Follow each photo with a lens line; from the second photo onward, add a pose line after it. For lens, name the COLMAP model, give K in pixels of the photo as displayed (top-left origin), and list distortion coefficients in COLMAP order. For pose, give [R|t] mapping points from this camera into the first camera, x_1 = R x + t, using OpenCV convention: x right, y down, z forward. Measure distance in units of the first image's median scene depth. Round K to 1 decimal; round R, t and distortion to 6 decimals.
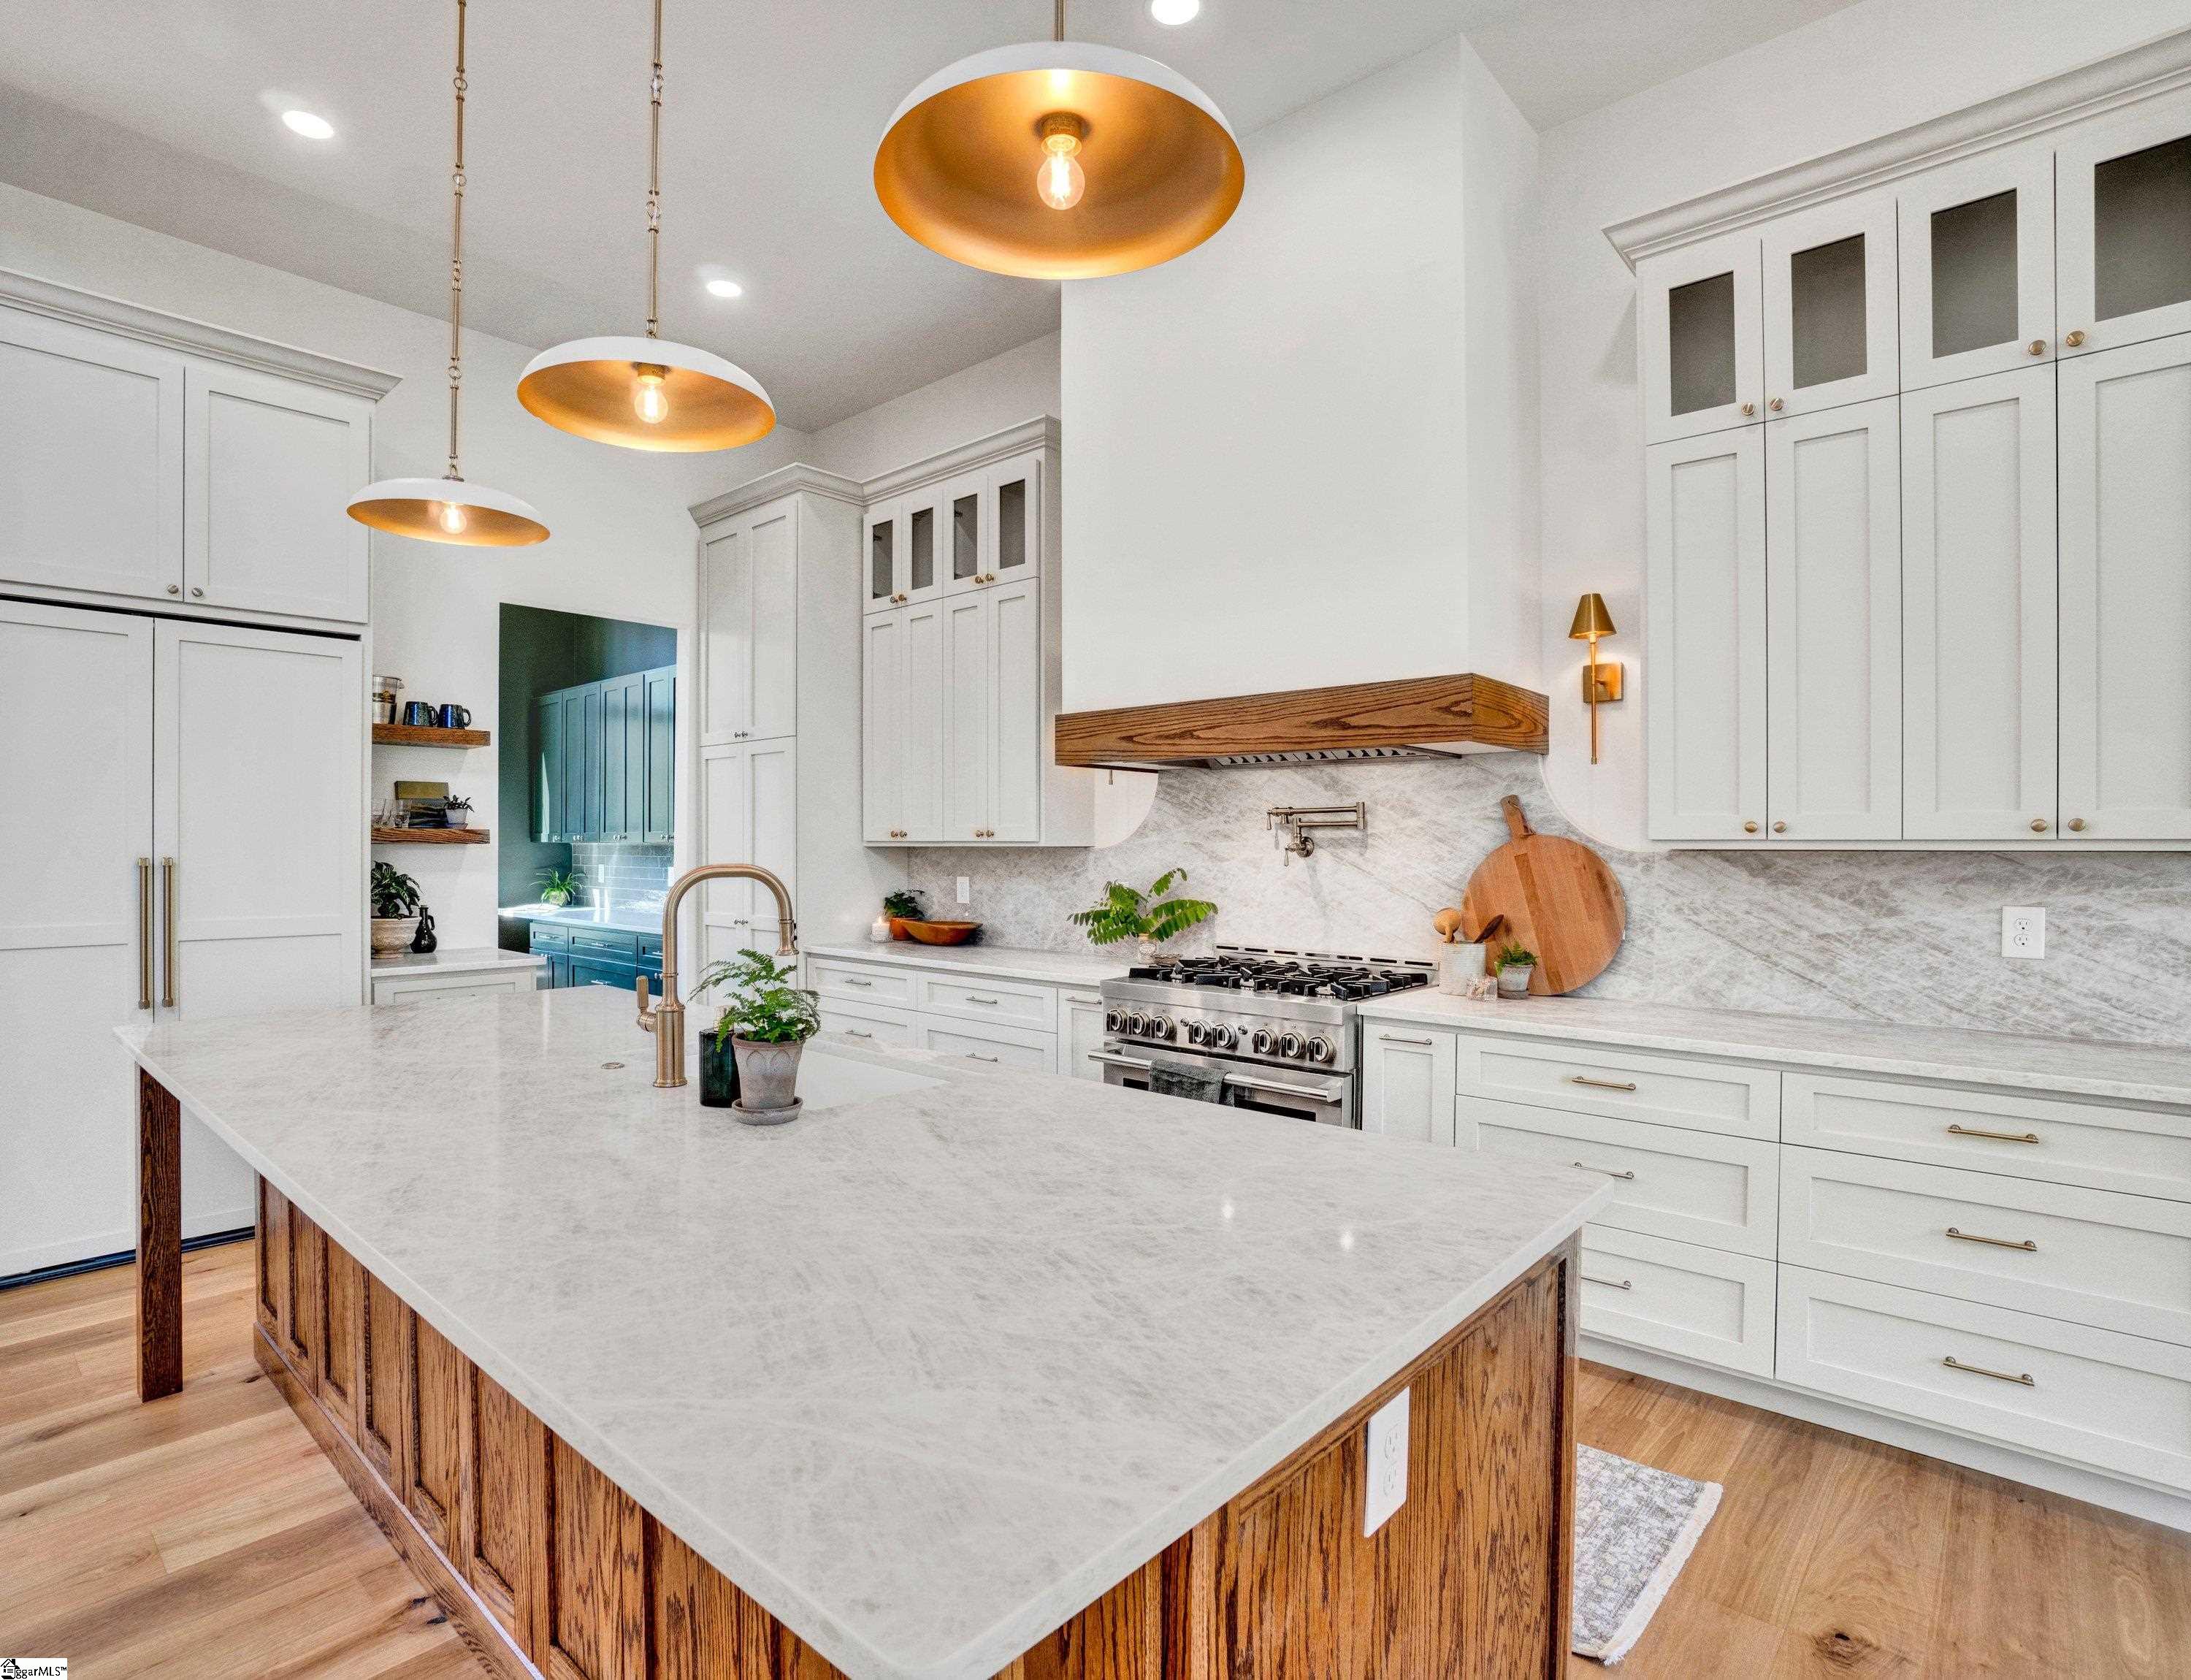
lens RADIAL K [[1083.3, 0, 1083.1], [0, 1083.3, 843.1], [0, 0, 1]] dist [-0.042545, 0.012821]
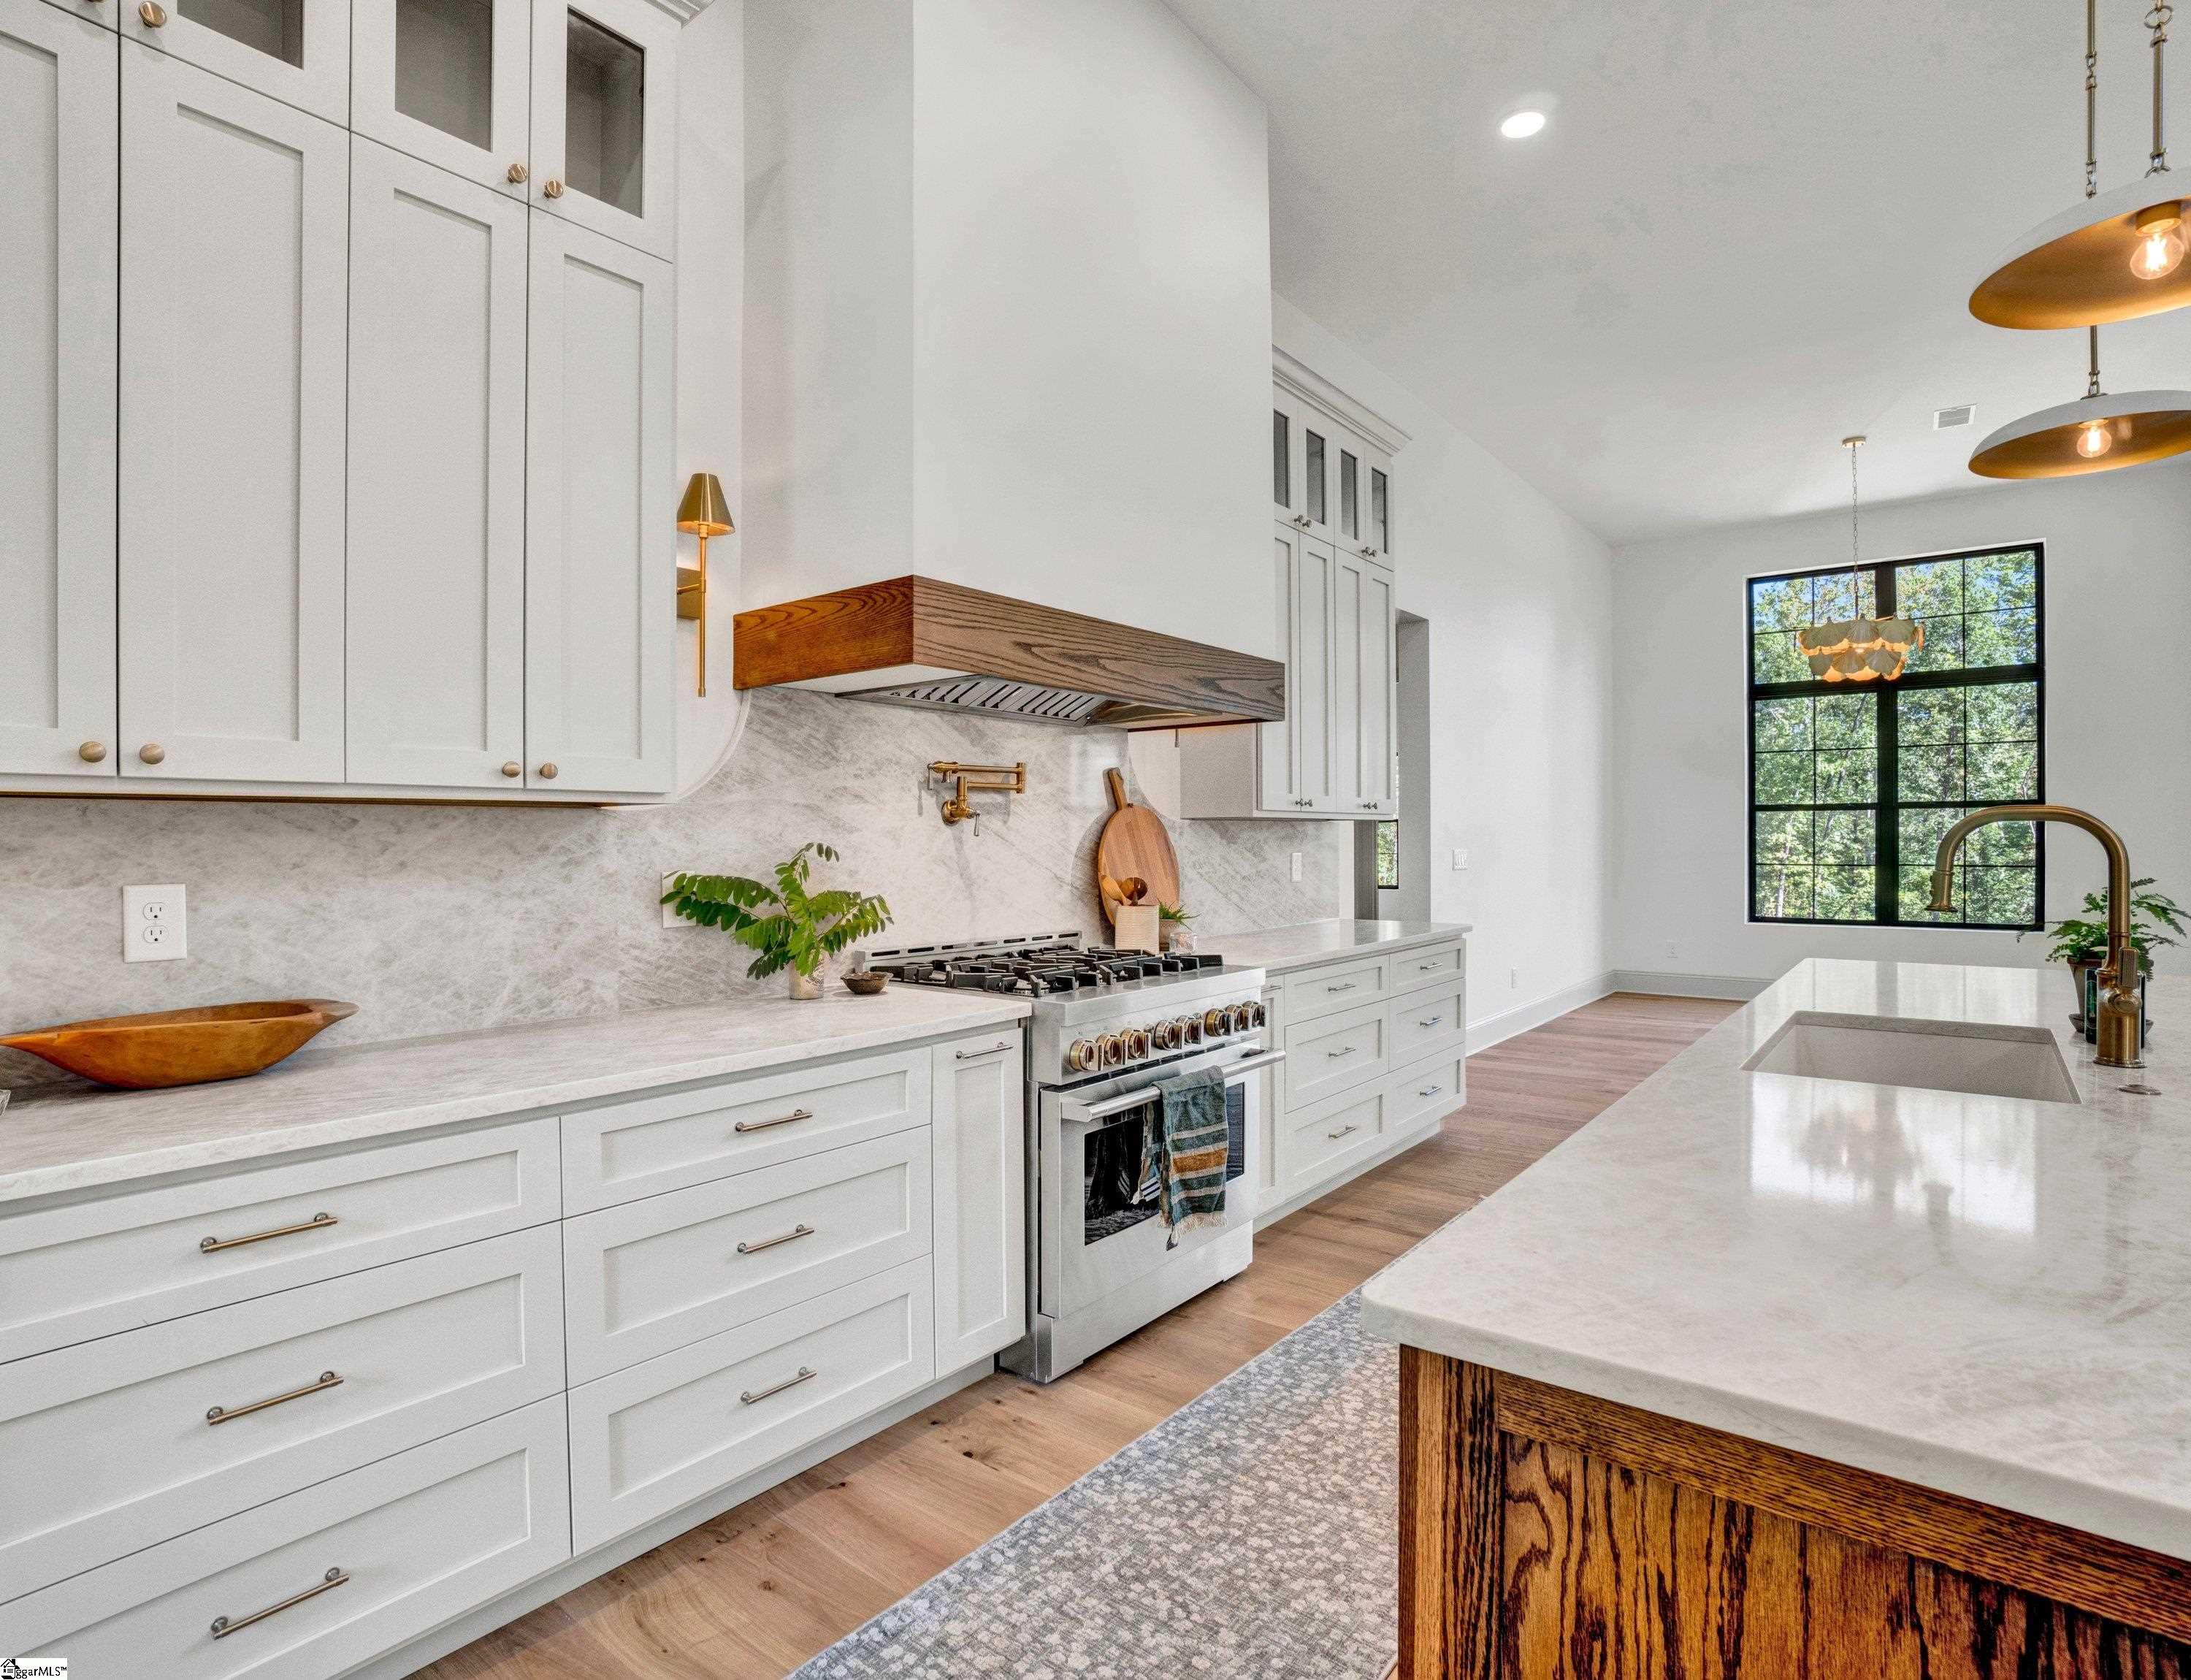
lens RADIAL K [[1083.3, 0, 1083.1], [0, 1083.3, 843.1], [0, 0, 1]] dist [-0.042545, 0.012821]
pose [[-0.013555, -0.004846, 0.999896, -0.605413], [0.005695, 0.999972, 0.004924, 0.022567], [-0.999892, 0.005761, -0.013527, 0.923477]]
